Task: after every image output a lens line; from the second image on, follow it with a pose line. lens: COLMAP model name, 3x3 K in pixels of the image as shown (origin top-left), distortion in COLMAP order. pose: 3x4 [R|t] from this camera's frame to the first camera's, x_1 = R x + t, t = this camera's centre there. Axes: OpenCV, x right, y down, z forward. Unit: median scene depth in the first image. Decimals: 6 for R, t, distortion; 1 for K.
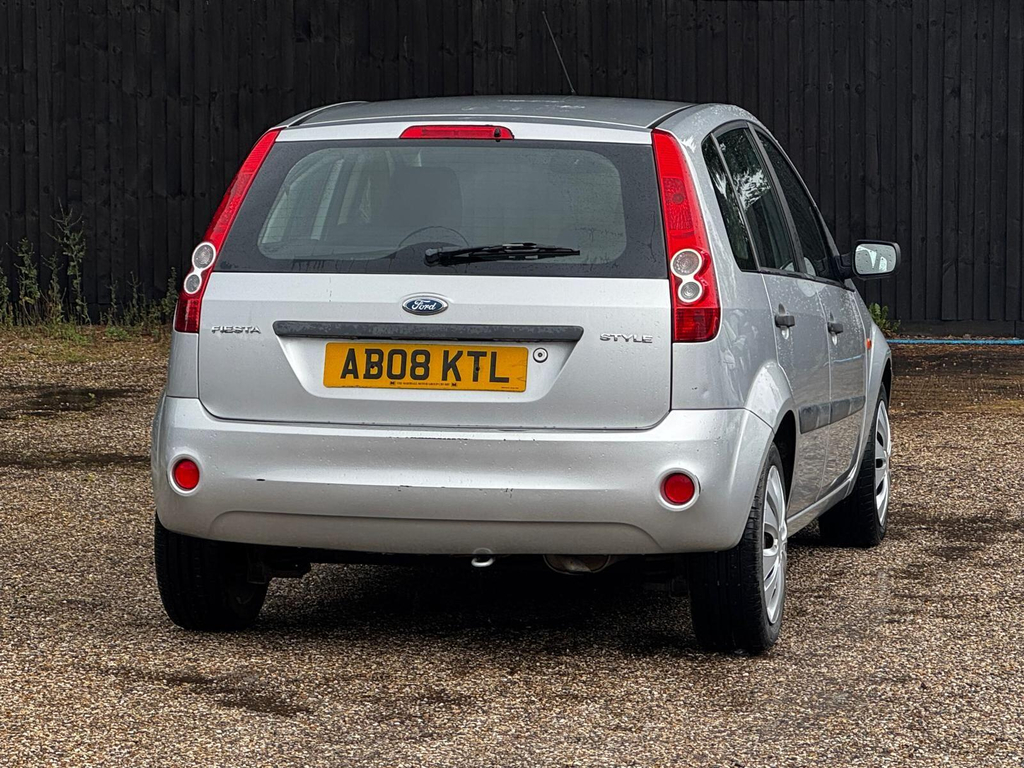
lens RADIAL K [[3651.4, 0, 512.0], [0, 3651.4, 384.0], [0, 0, 1]] dist [-0.559735, 14.888380]
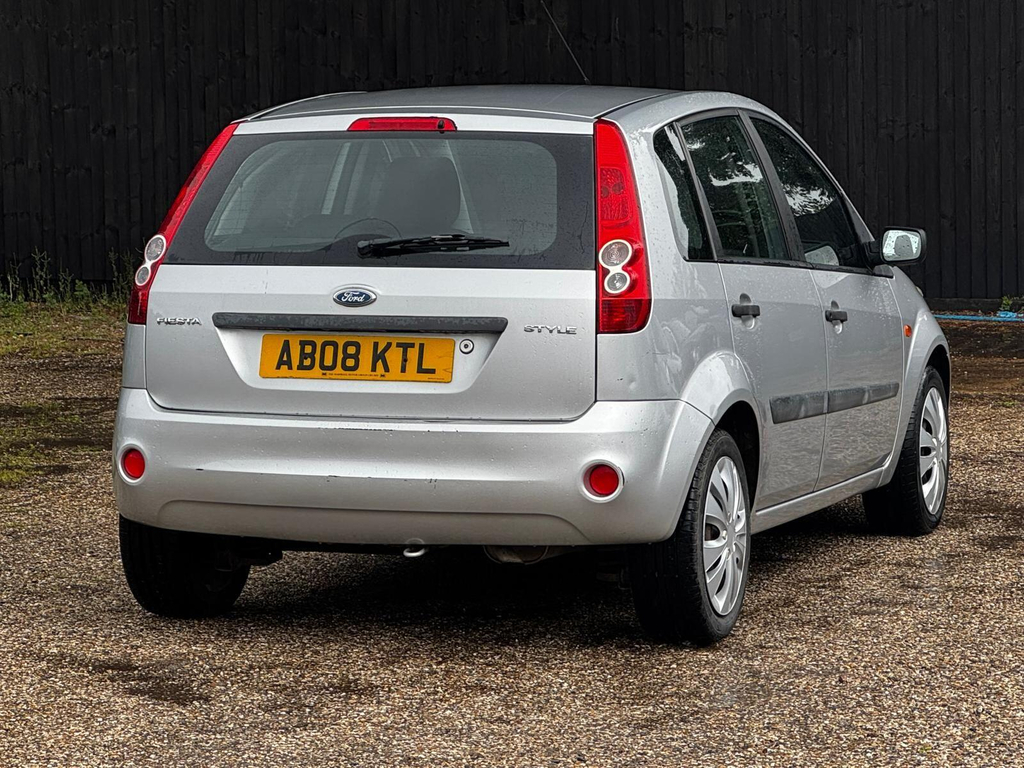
lens RADIAL K [[3651.4, 0, 512.0], [0, 3651.4, 384.0], [0, 0, 1]] dist [-0.559735, 14.888380]
pose [[0.992364, 0.000495, -0.123341, 0.142644], [0.000414, 0.999973, 0.007344, -0.004916], [0.123341, -0.007339, 0.992337, 0.006697]]
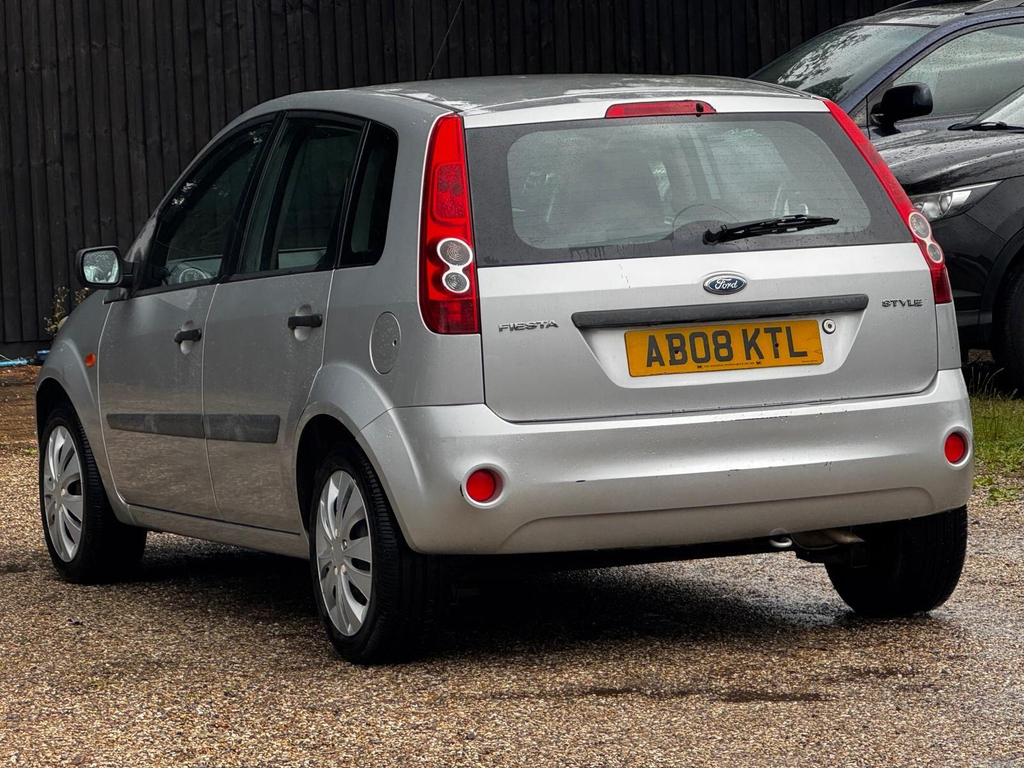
lens RADIAL K [[4366.7, 0, 512.0], [0, 4366.7, 384.0], [0, 0, 1]] dist [-0.487198, 6.980664]
pose [[0.825981, -0.080088, 0.557980, -0.717618], [0.089937, 0.995899, 0.009810, -0.011558], [-0.556477, 0.042080, 0.829797, 0.068158]]
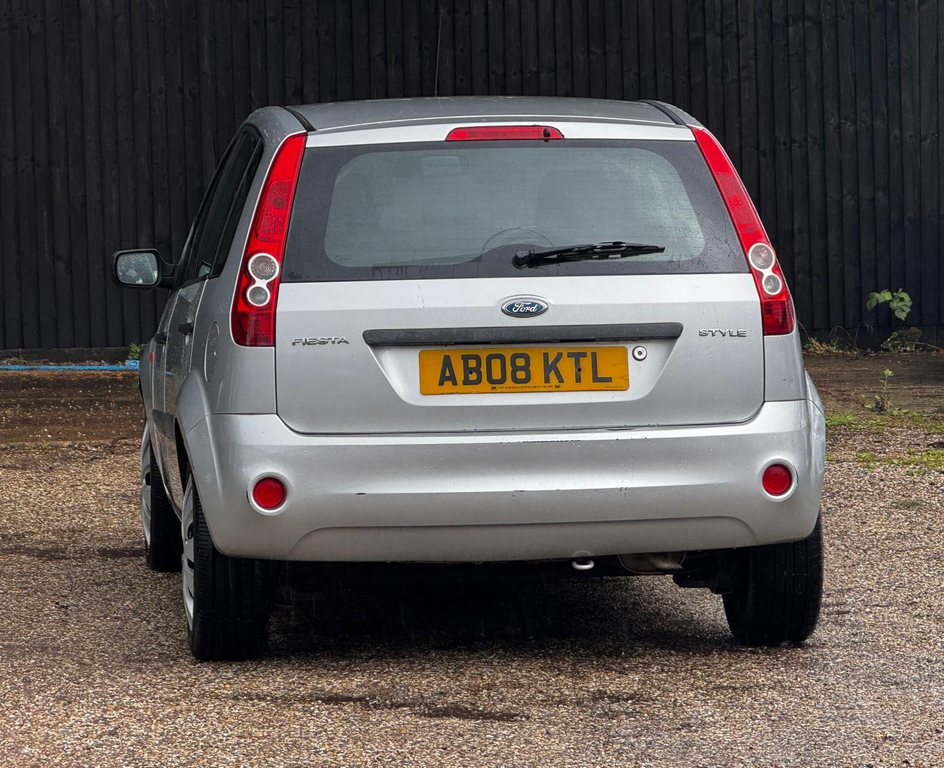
lens RADIAL K [[4339.6, 0, 472.0], [0, 4339.6, 384.0], [0, 0, 1]] dist [-0.522078, 12.396772]
pose [[0.946749, -0.042088, 0.319210, -0.411183], [0.046842, 0.998876, -0.007226, 0.006826], [-0.318547, 0.021794, 0.947656, -0.107929]]
